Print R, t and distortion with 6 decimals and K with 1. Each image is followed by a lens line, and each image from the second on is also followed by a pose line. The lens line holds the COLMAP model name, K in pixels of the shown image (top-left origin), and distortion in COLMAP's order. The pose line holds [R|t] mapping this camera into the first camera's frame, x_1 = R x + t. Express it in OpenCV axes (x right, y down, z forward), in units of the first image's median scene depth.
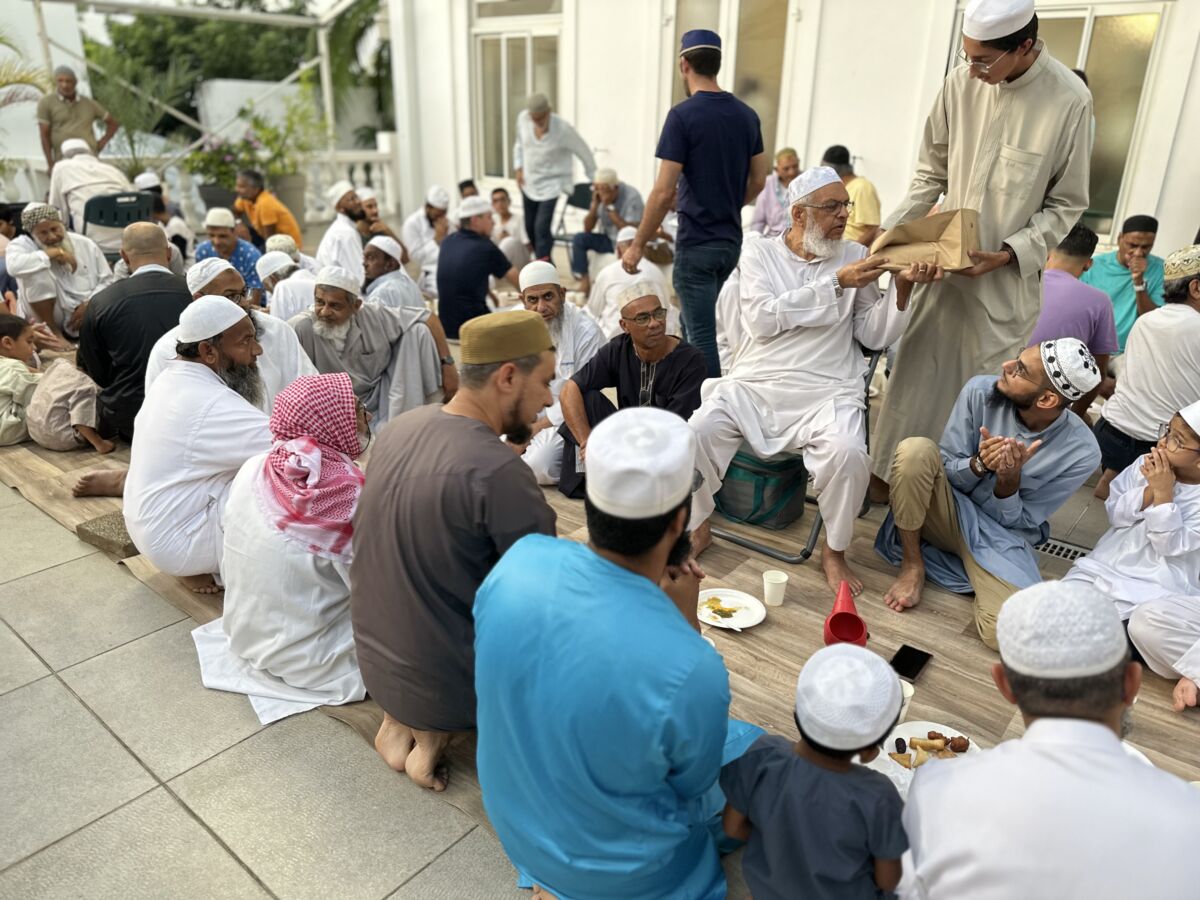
lens RADIAL K [[944.2, 0, 600.0], [0, 944.2, 450.0], [0, 0, 1]] dist [0.095226, 0.006658]
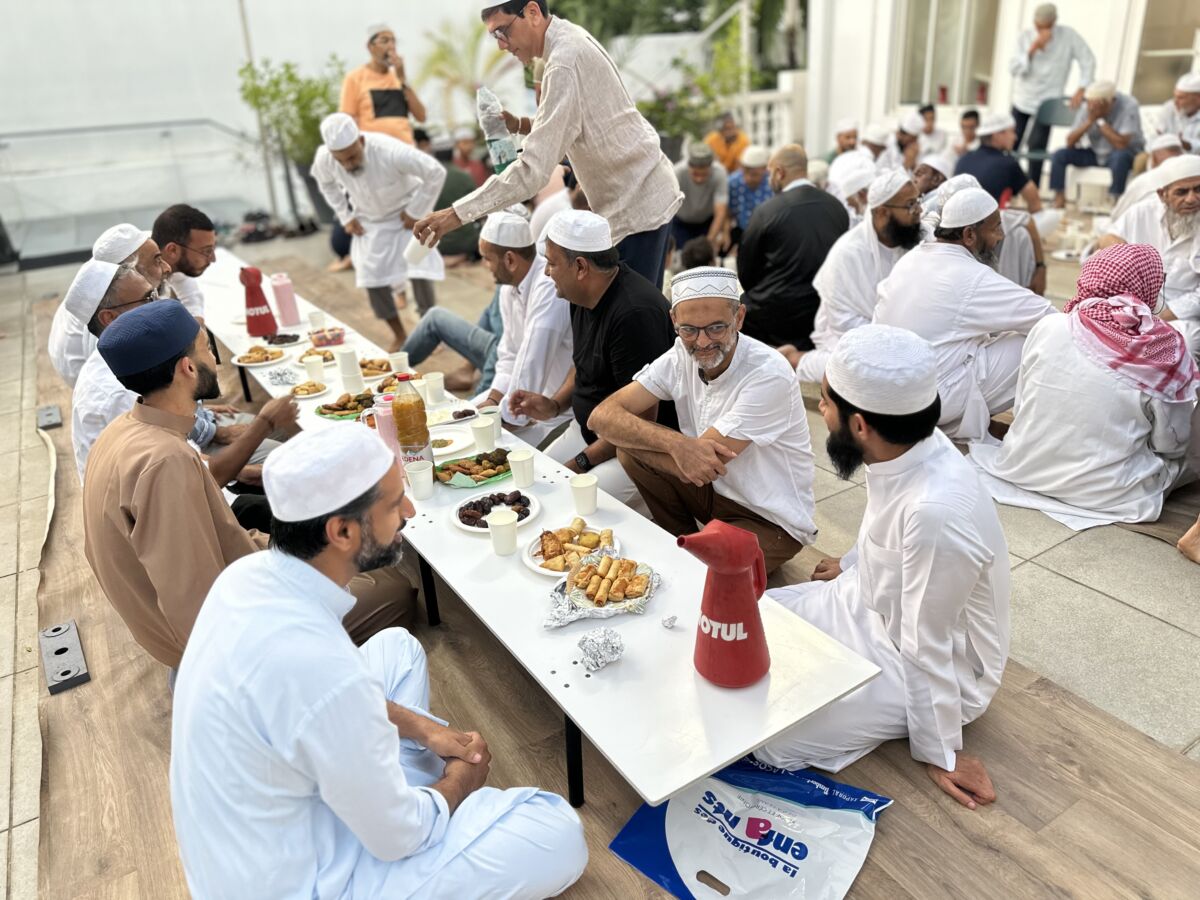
lens RADIAL K [[944.2, 0, 600.0], [0, 944.2, 450.0], [0, 0, 1]] dist [0.095226, 0.006658]
pose [[0.958354, 0.050652, -0.281055, -0.571813], [-0.036576, 0.997810, 0.055107, 0.133825], [0.283231, -0.042532, 0.958108, -0.340288]]
